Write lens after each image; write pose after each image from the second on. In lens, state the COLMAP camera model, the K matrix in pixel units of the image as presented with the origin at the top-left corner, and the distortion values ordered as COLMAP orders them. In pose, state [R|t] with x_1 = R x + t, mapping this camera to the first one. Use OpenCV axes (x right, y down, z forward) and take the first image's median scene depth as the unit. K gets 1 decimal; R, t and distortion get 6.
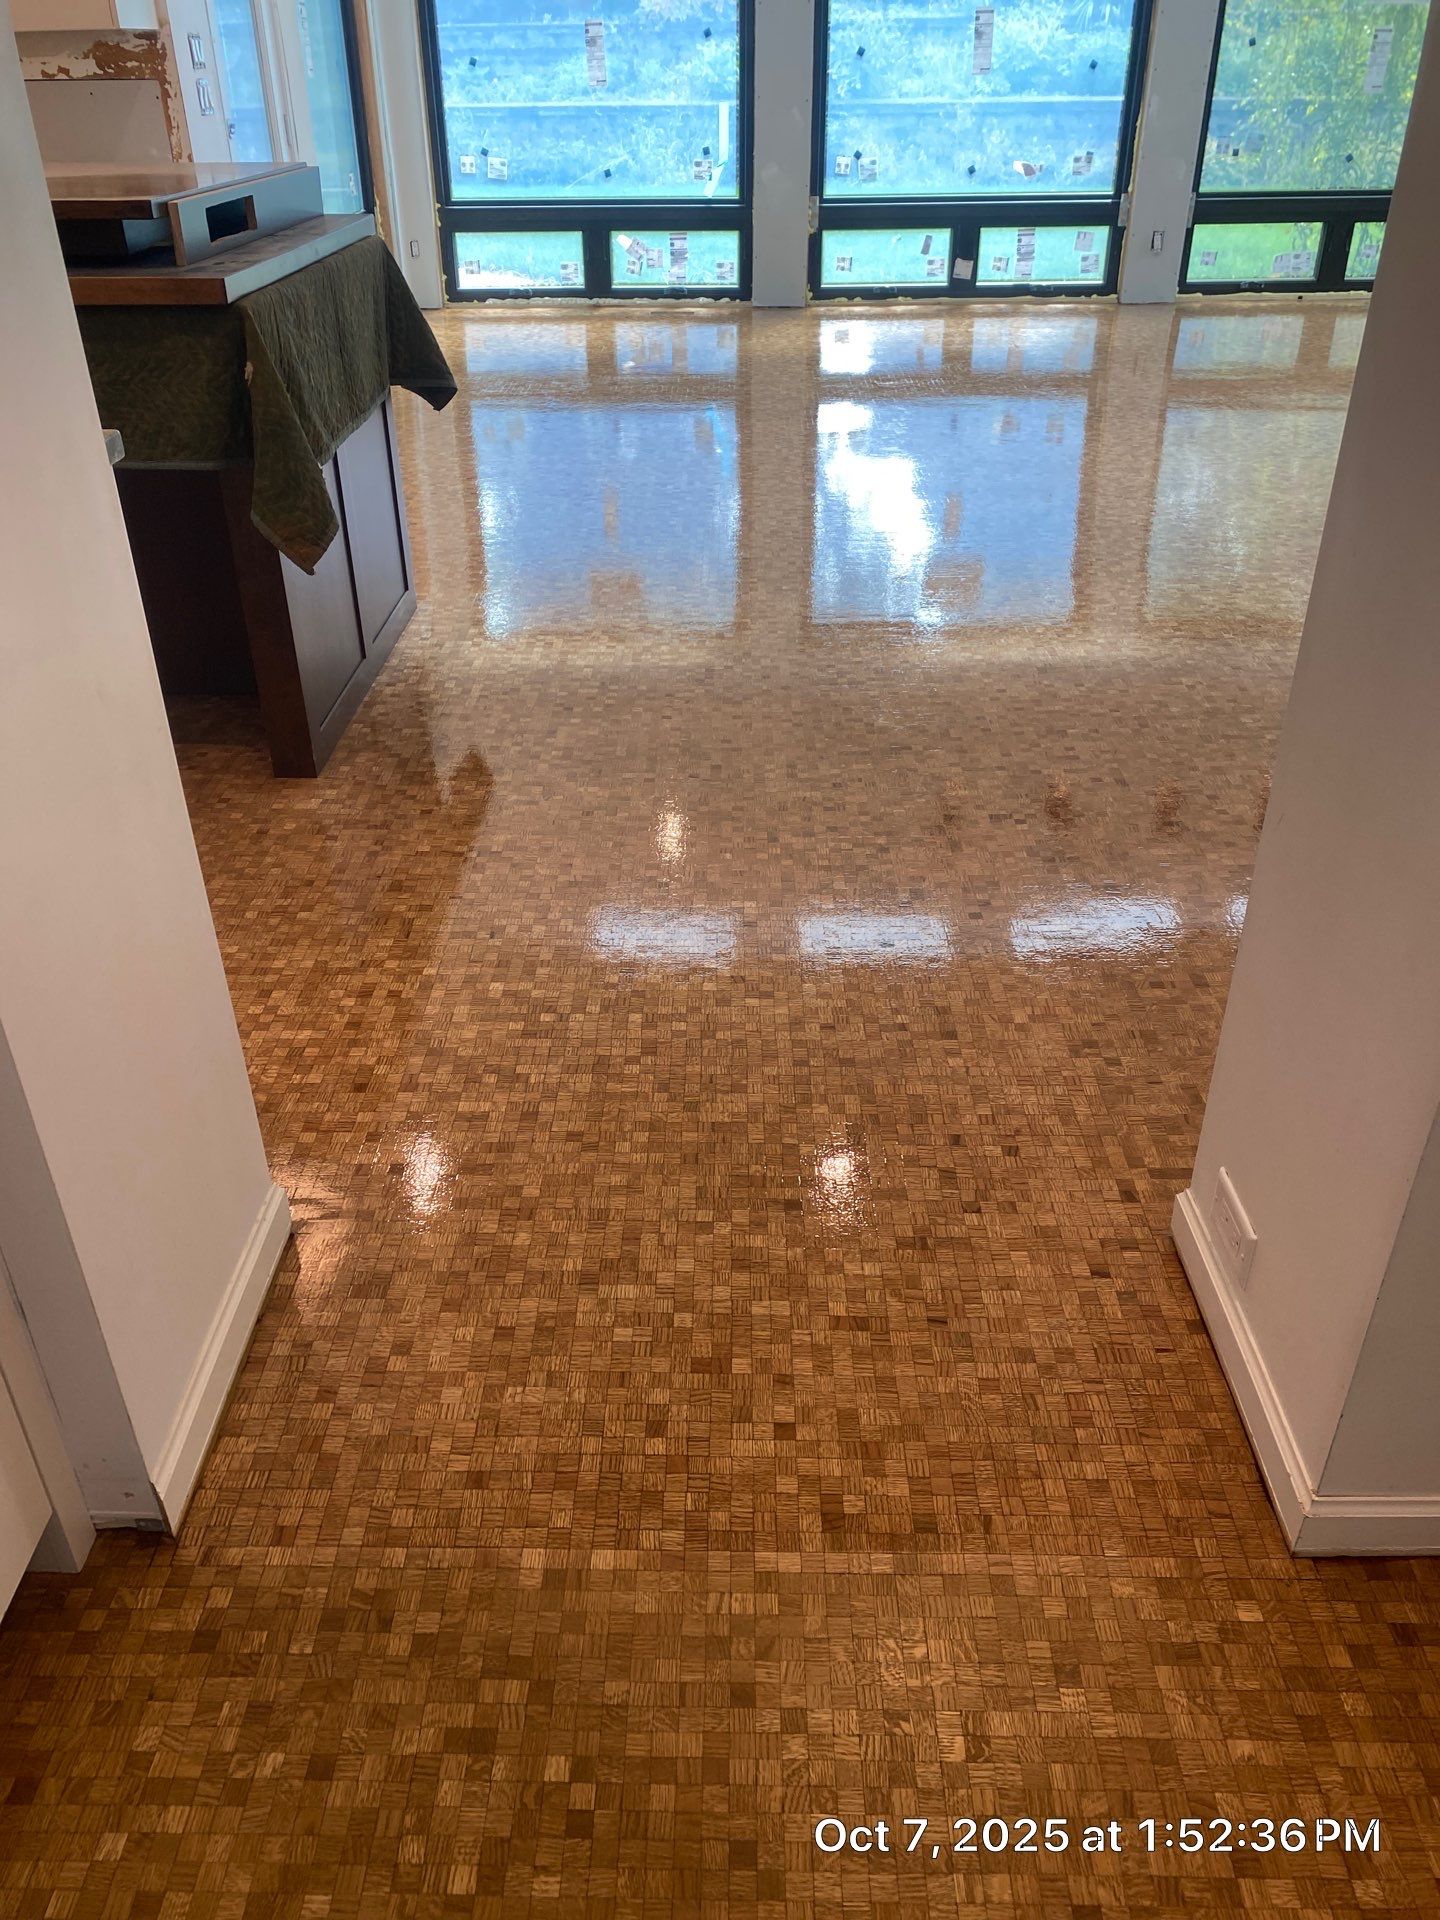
lens RADIAL K [[1420.7, 0, 721.0], [0, 1420.7, 995.5], [0, 0, 1]] dist [0.024505, -0.045236]
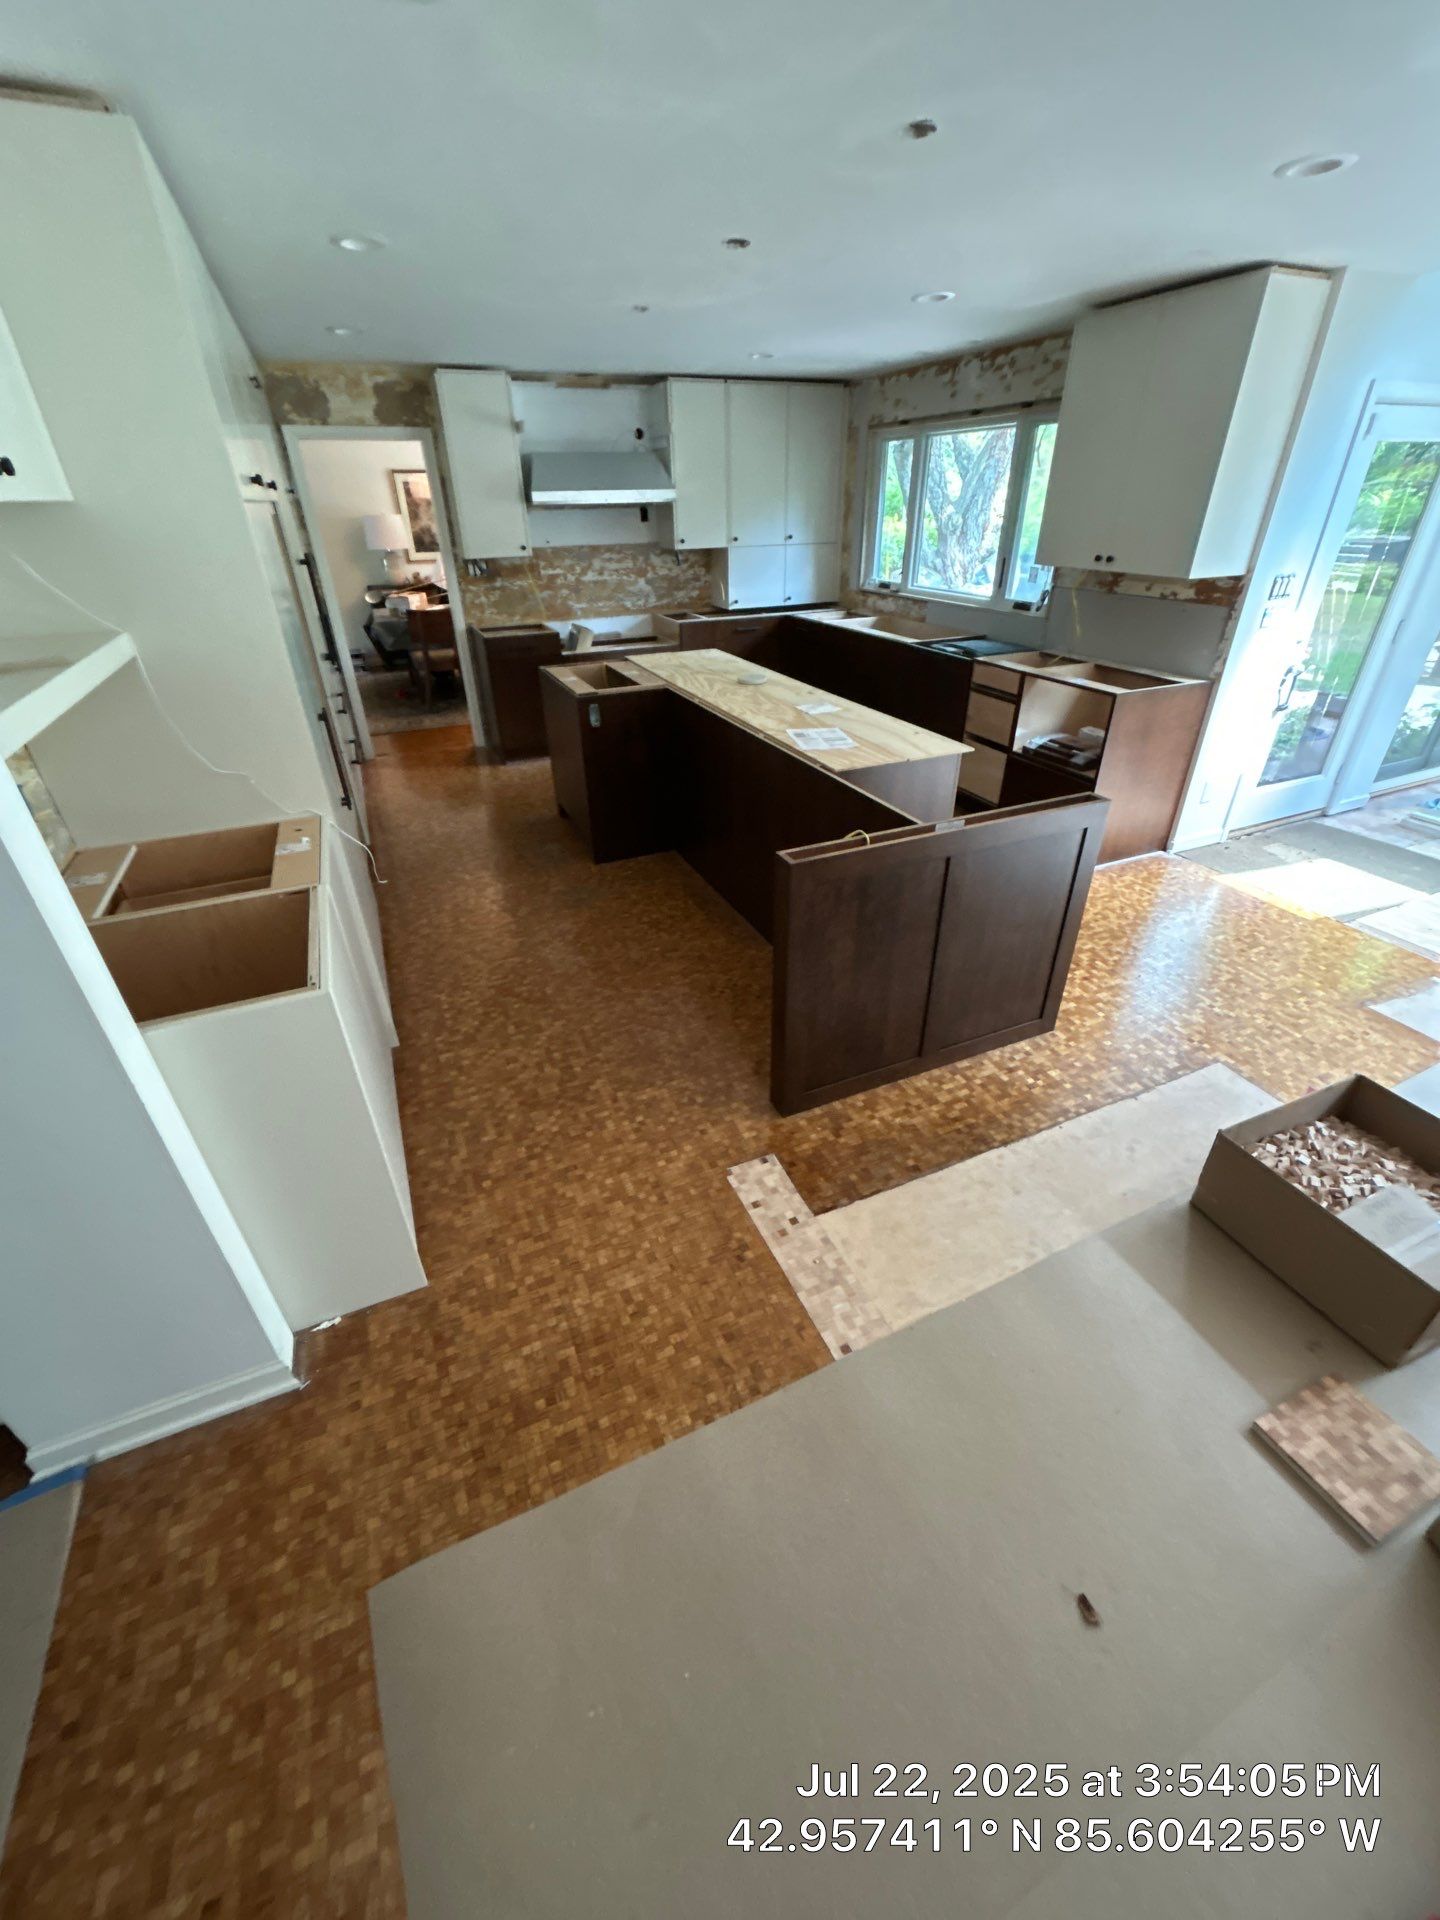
lens RADIAL K [[777.9, 0, 727.6], [0, 777.9, 960.2], [0, 0, 1]] dist [0.001417, -0.000141]
pose [[0.413426, 0.466383, -0.782026, 0.348417], [-0.489576, 0.838008, 0.240950, -0.626905], [0.767720, 0.283247, 0.574785, 0.581969]]
